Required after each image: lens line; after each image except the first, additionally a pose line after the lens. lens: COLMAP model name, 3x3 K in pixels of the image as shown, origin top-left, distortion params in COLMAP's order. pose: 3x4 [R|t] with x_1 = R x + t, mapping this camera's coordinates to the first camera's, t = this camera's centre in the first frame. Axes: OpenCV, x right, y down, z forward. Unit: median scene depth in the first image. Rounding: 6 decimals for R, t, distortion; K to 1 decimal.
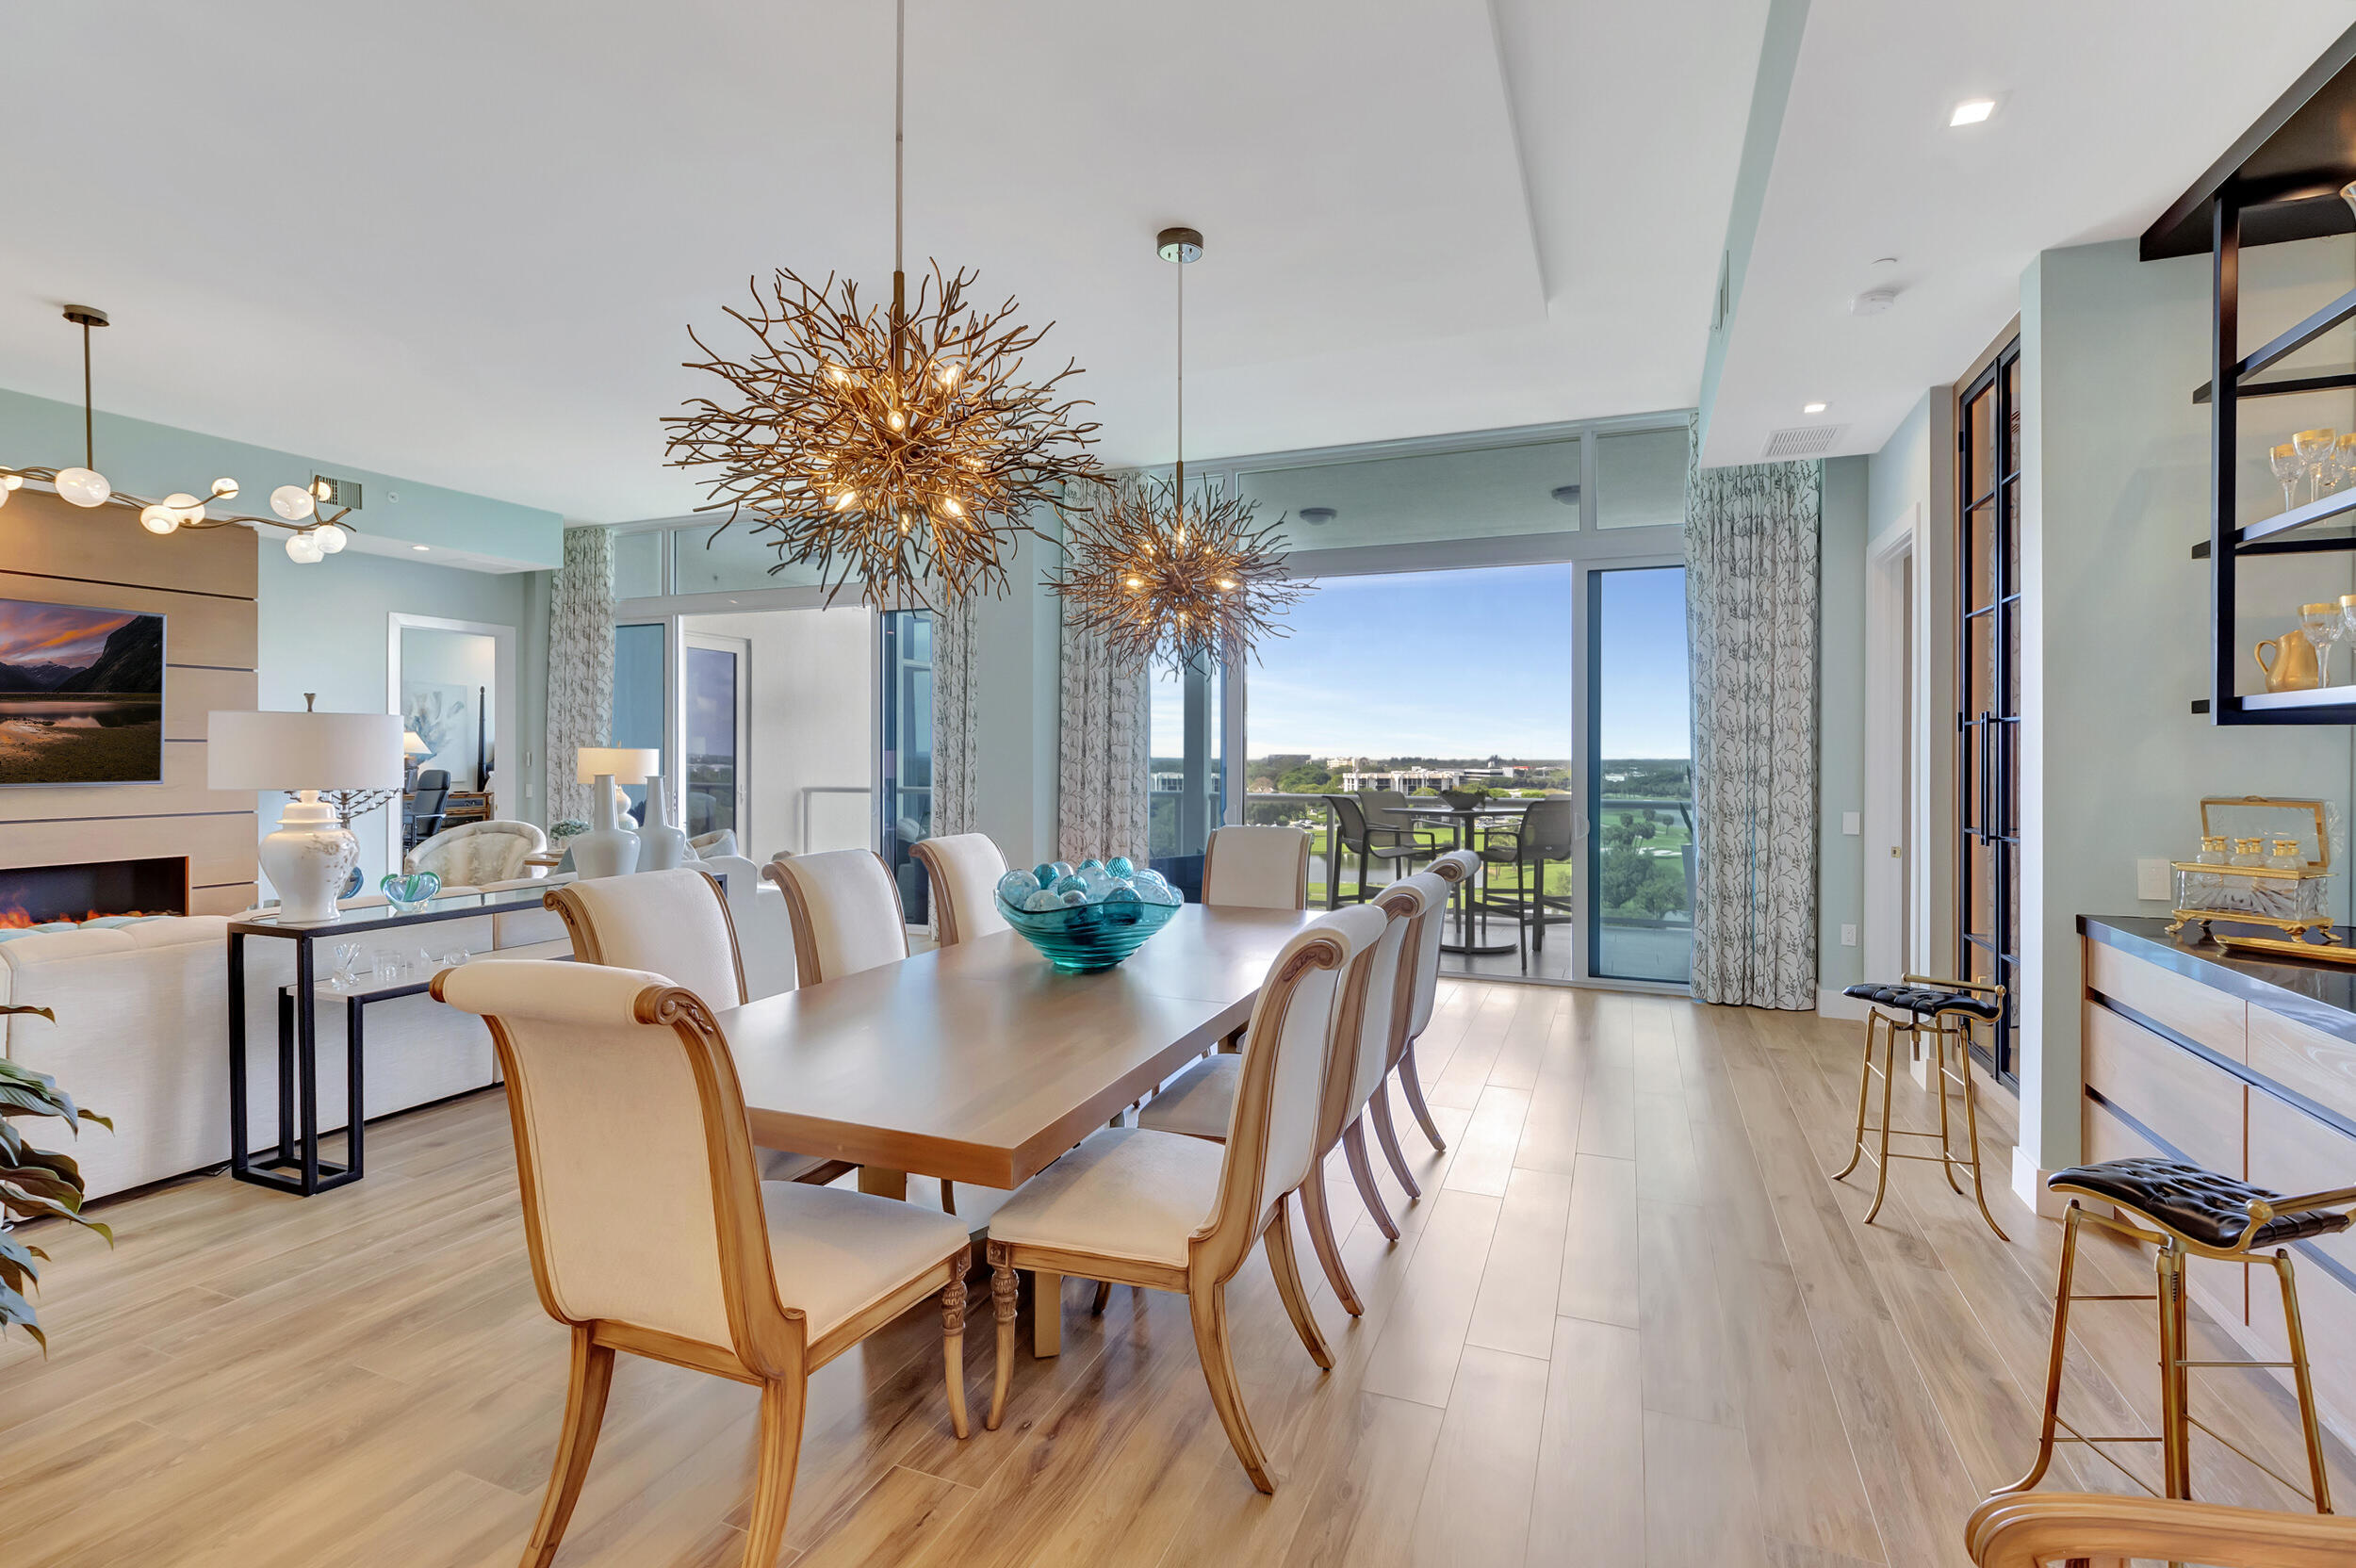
lens RADIAL K [[1063.2, 0, 1200.4], [0, 1063.2, 755.8], [0, 0, 1]] dist [-0.001935, 0.000590]
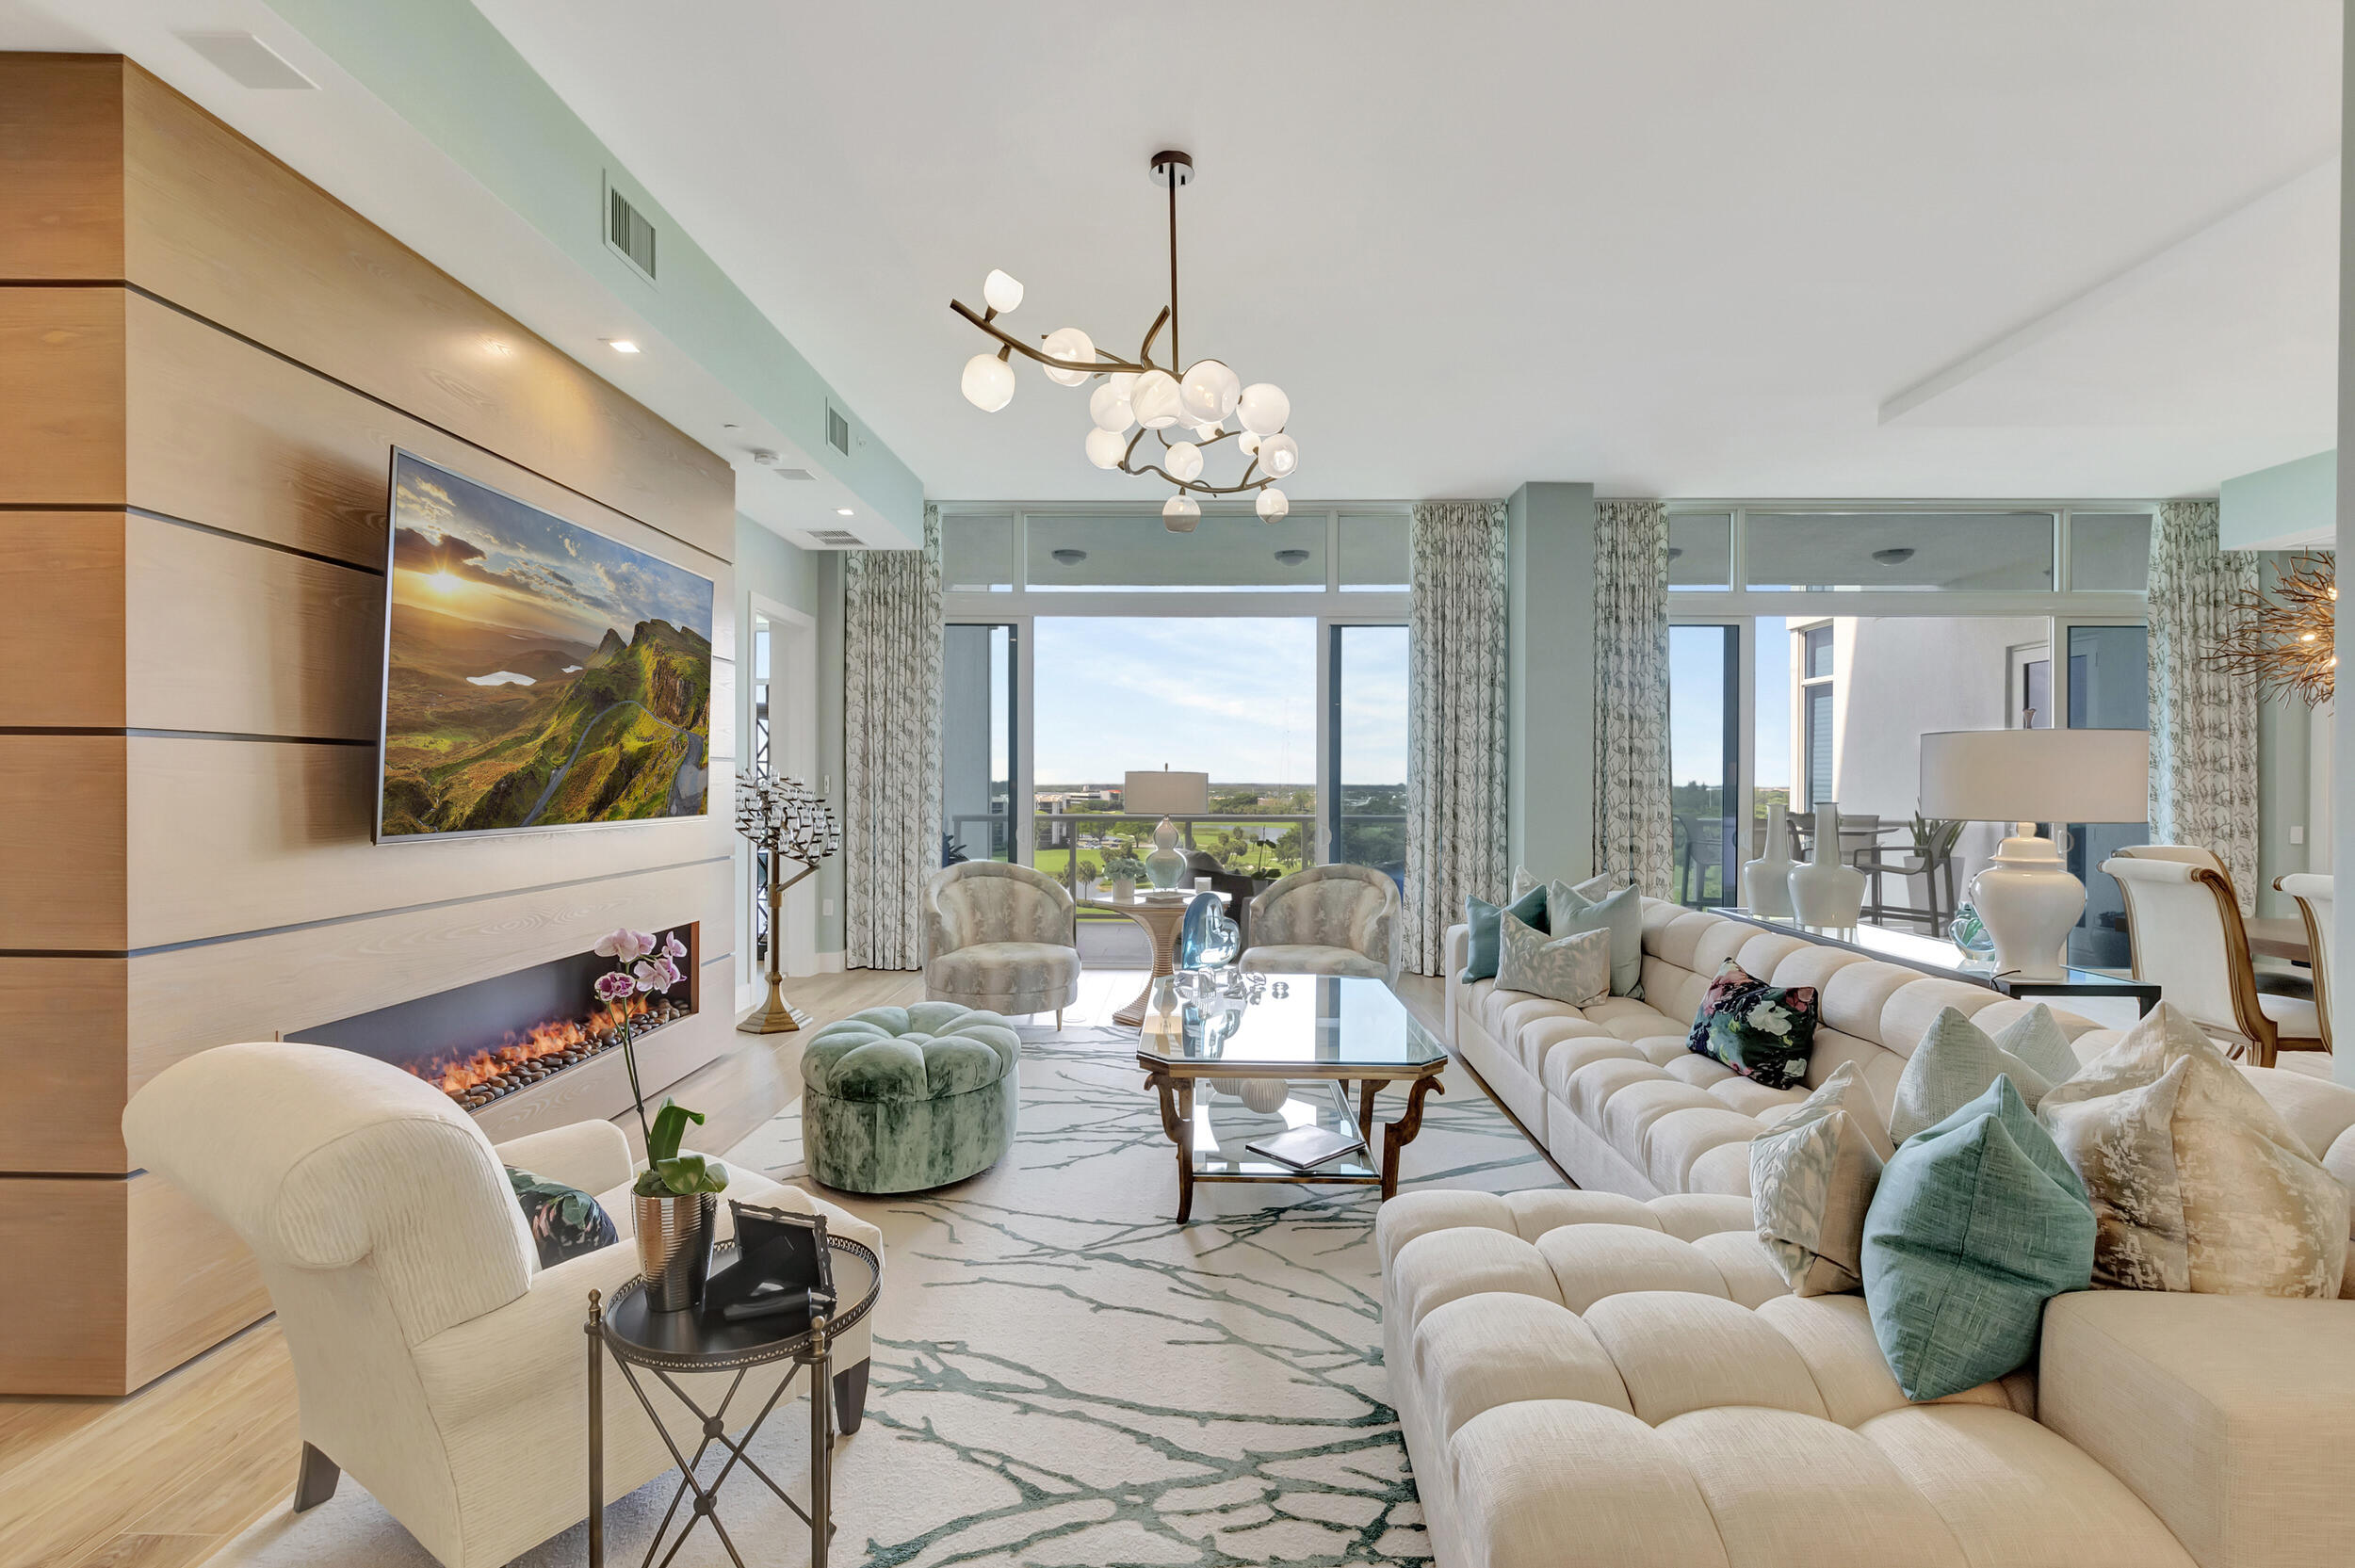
lens RADIAL K [[1062.6, 0, 1172.5], [0, 1062.6, 780.1], [0, 0, 1]] dist [-0.001935, 0.000590]
pose [[0.937345, 0.002094, 0.348396, -0.944433], [-0.002275, 0.999997, 0.000109, -0.000142], [-0.348395, -0.000894, 0.937348, 0.235013]]
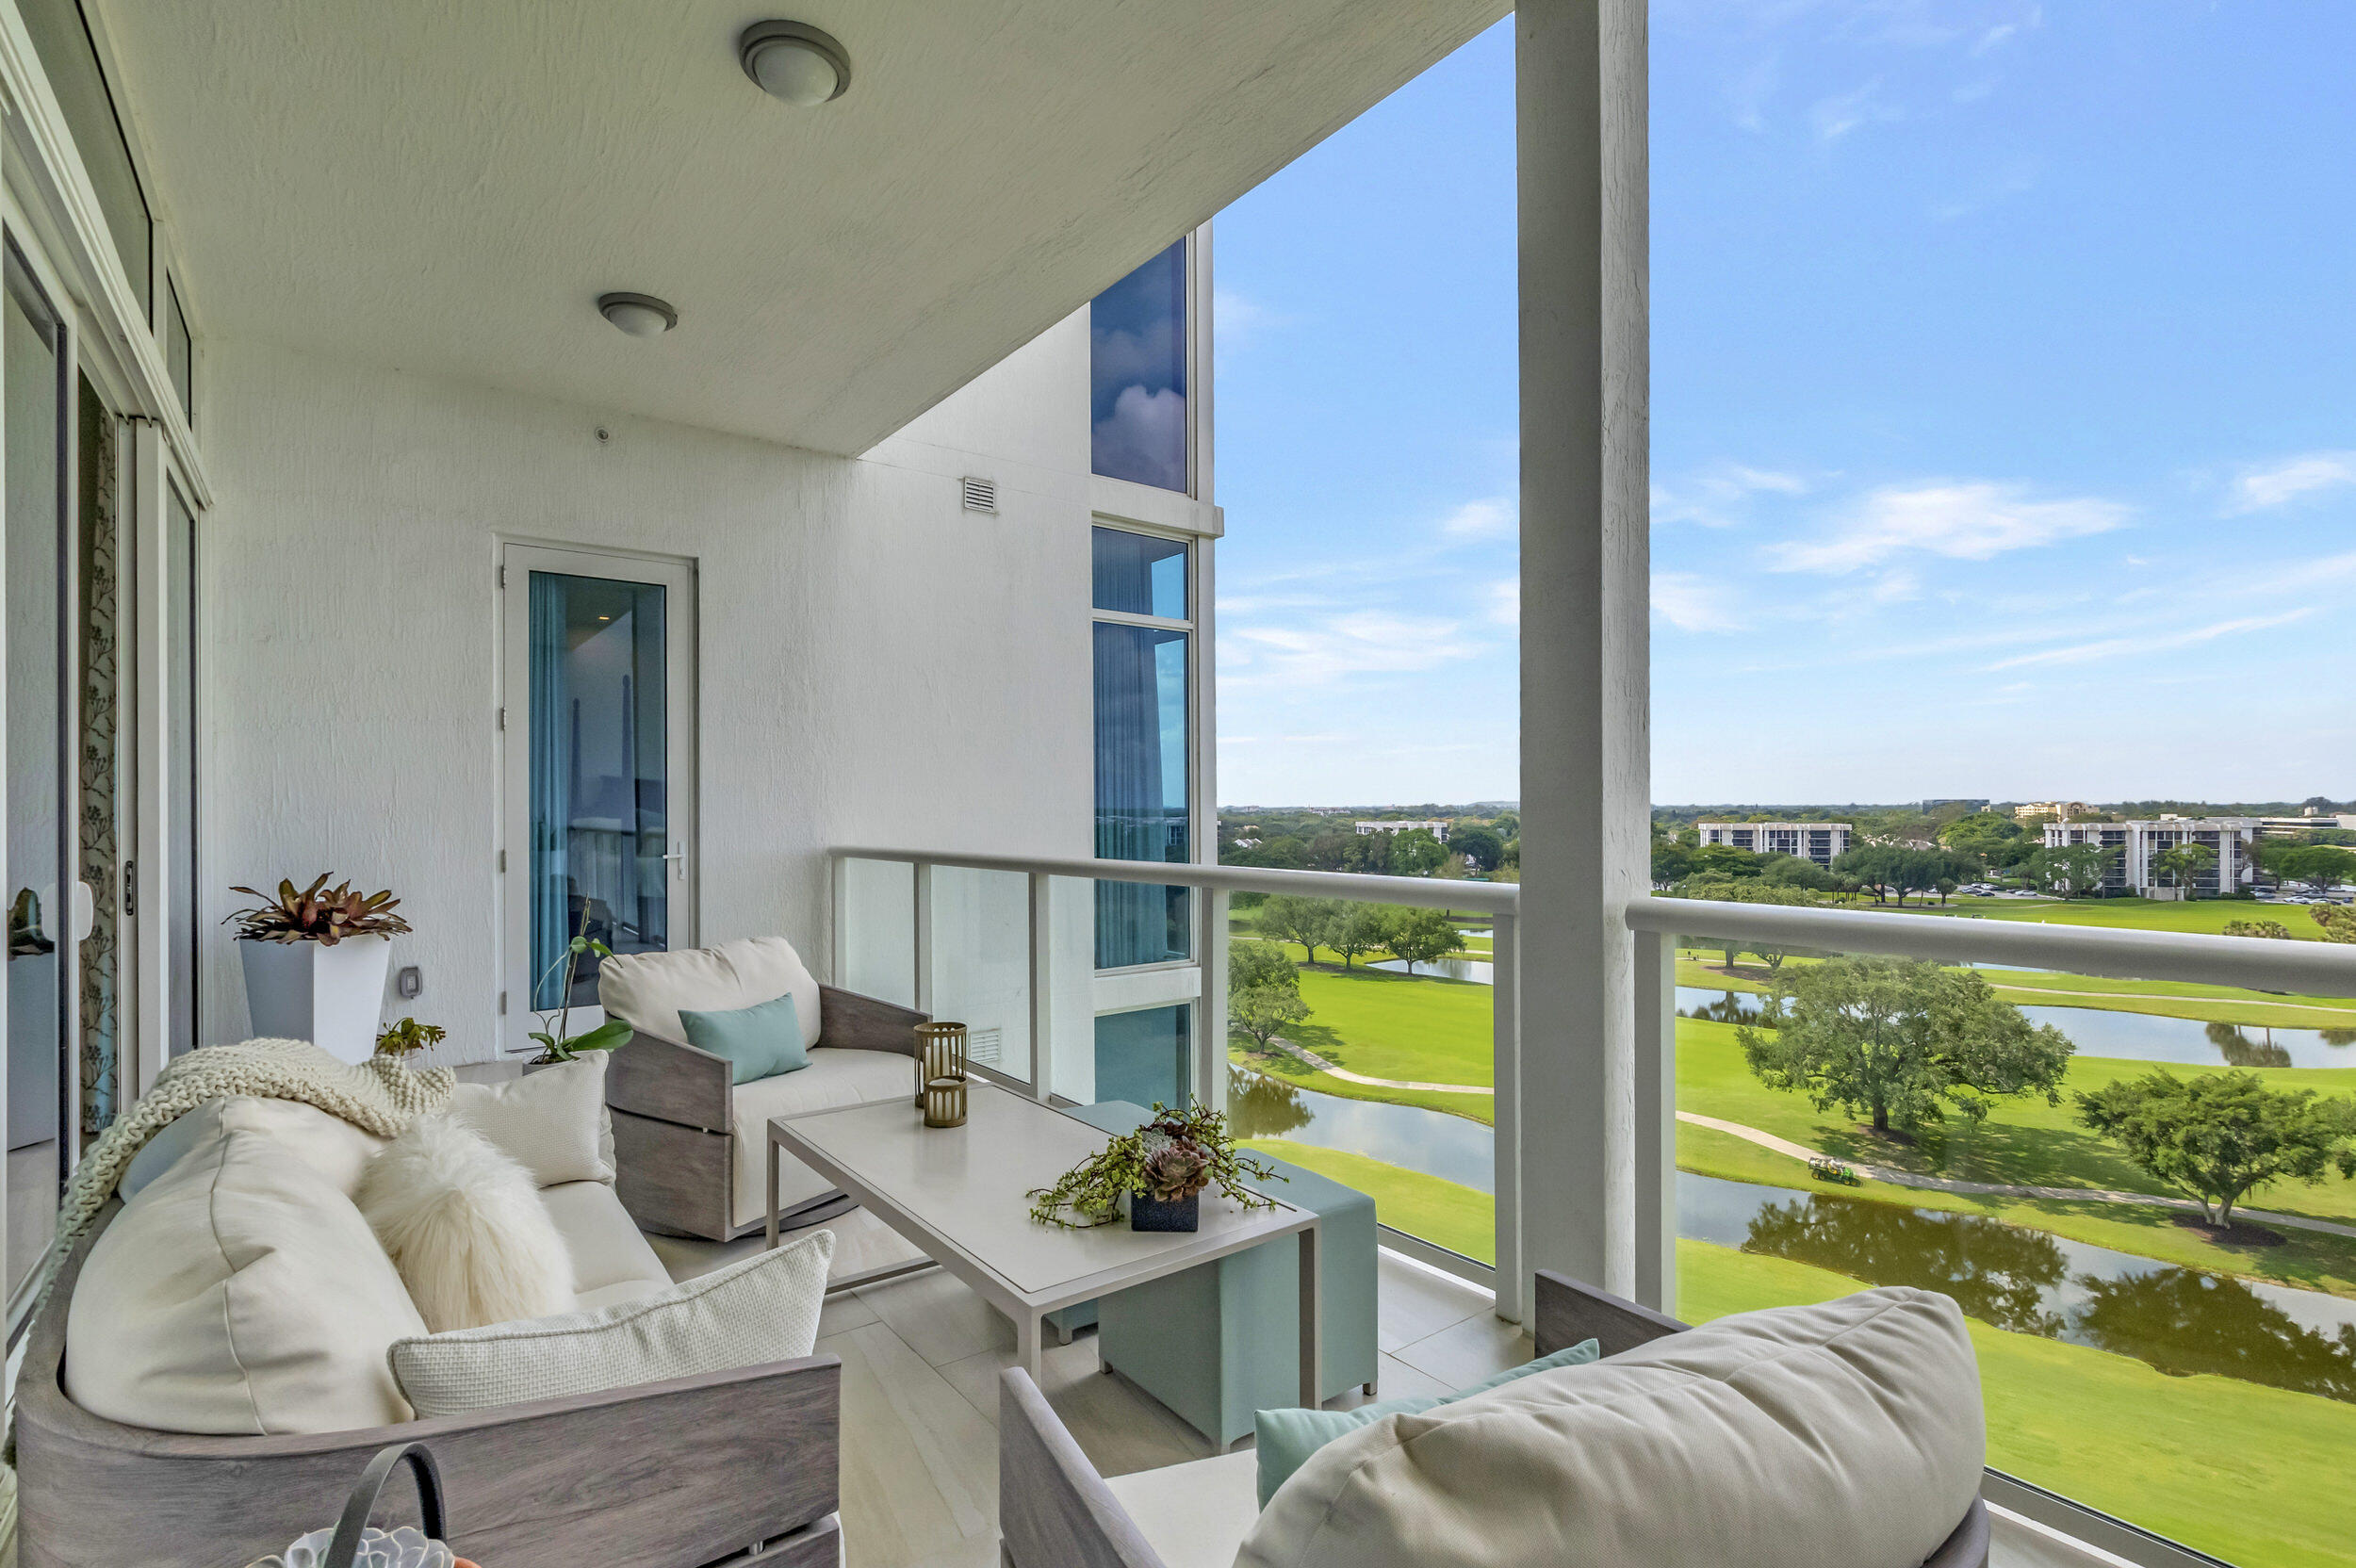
lens RADIAL K [[1063.2, 0, 1194.3], [0, 1063.2, 791.8], [0, 0, 1]] dist [-0.001935, 0.000590]
pose [[0.858003, -0.014569, -0.513437, 0.128333], [0.007986, 0.999855, -0.015025, 0.019291], [0.513582, 0.008791, 0.857996, 1.130550]]
